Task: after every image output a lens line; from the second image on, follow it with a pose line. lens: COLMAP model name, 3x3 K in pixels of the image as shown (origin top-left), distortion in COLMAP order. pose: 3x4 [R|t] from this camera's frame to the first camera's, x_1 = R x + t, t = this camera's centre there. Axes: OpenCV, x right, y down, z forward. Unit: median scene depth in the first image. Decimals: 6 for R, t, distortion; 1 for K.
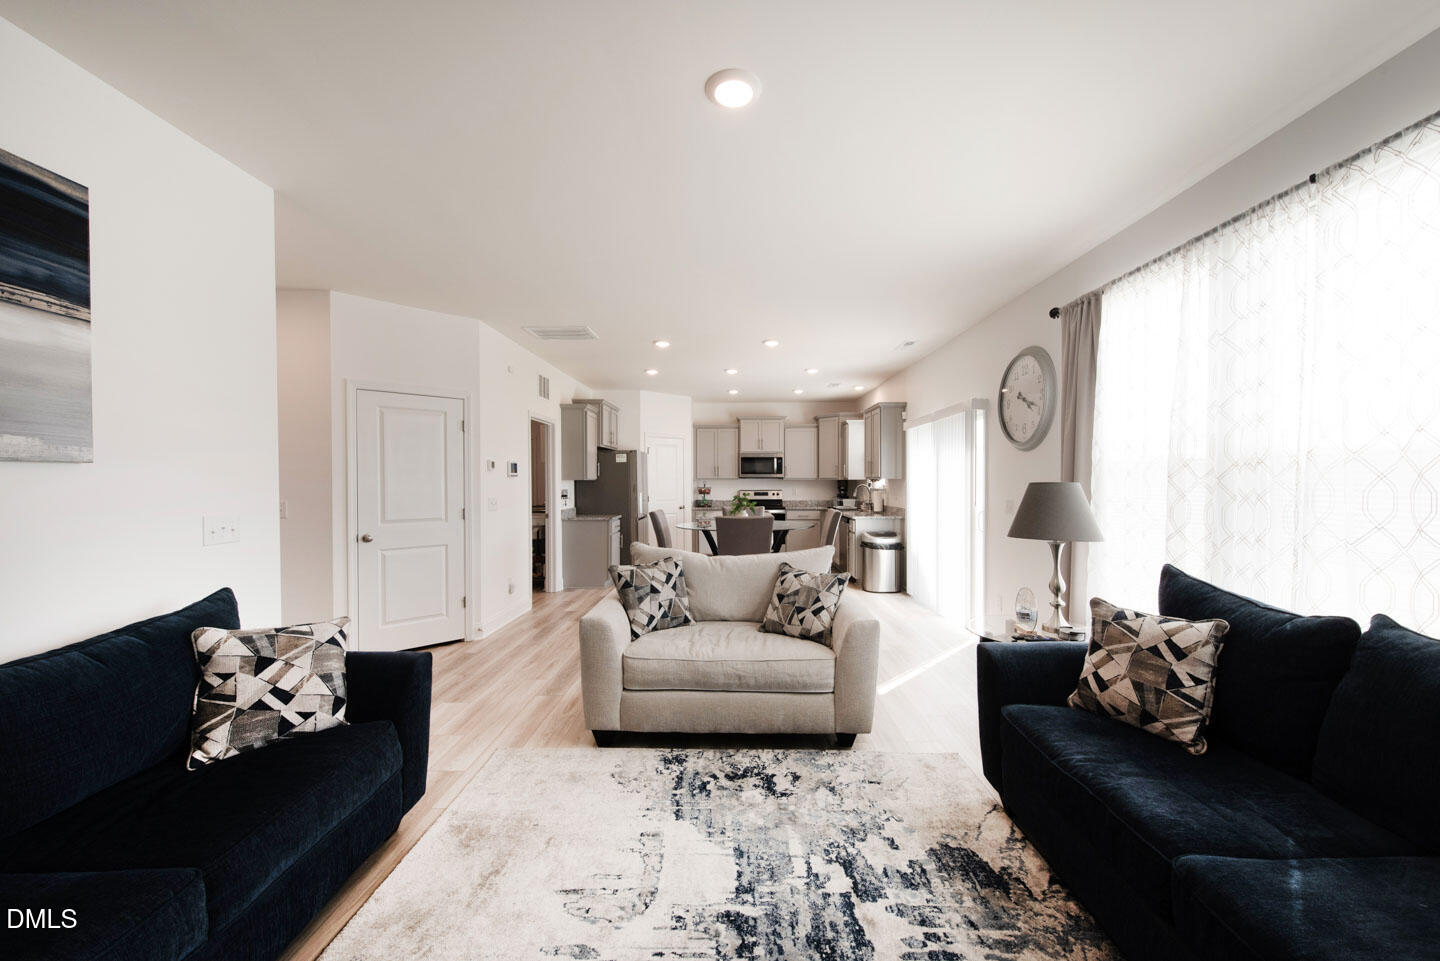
lens RADIAL K [[550.0, 0, 721.6], [0, 550.0, 481.6], [0, 0, 1]] dist [0.002208, -0.000577]
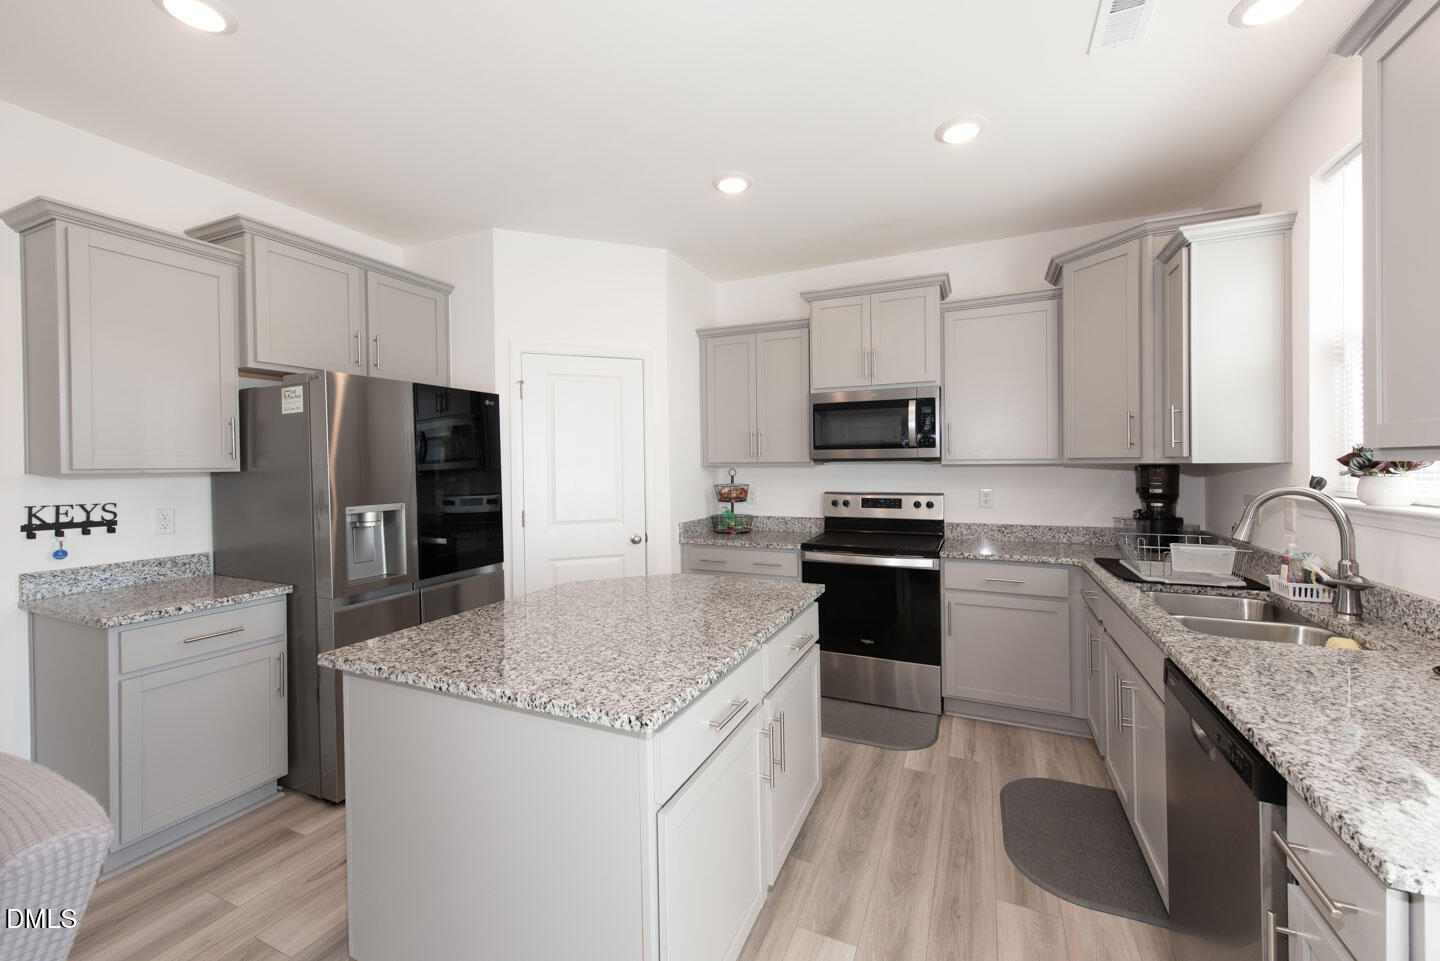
lens RADIAL K [[550.0, 0, 715.7], [0, 550.0, 472.1], [0, 0, 1]] dist [0.002208, -0.000577]
pose [[0.915470, -0.001819, -0.402382, 0.129597], [0.006596, 0.999923, 0.010486, -0.003767], [0.402332, -0.012254, 0.915412, 0.673249]]
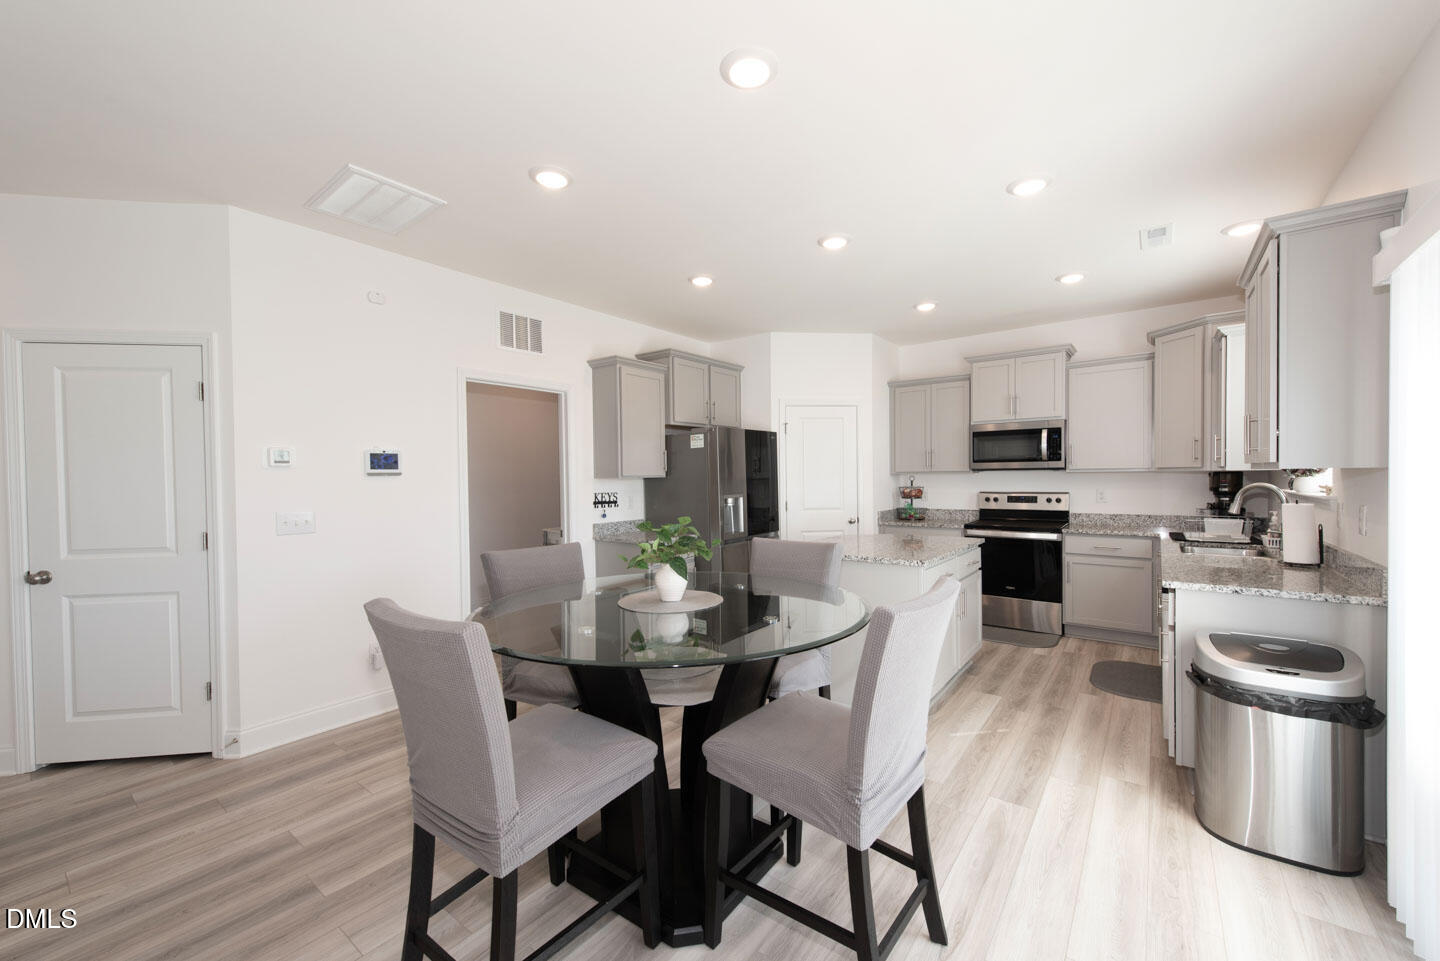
lens RADIAL K [[550.0, 0, 731.1], [0, 550.0, 493.4], [0, 0, 1]] dist [0.002208, -0.000577]
pose [[0.812537, 0.009343, -0.582835, 0.167943], [0.009806, 0.999511, 0.029694, -0.002484], [0.582827, -0.029843, 0.812048, 0.436092]]
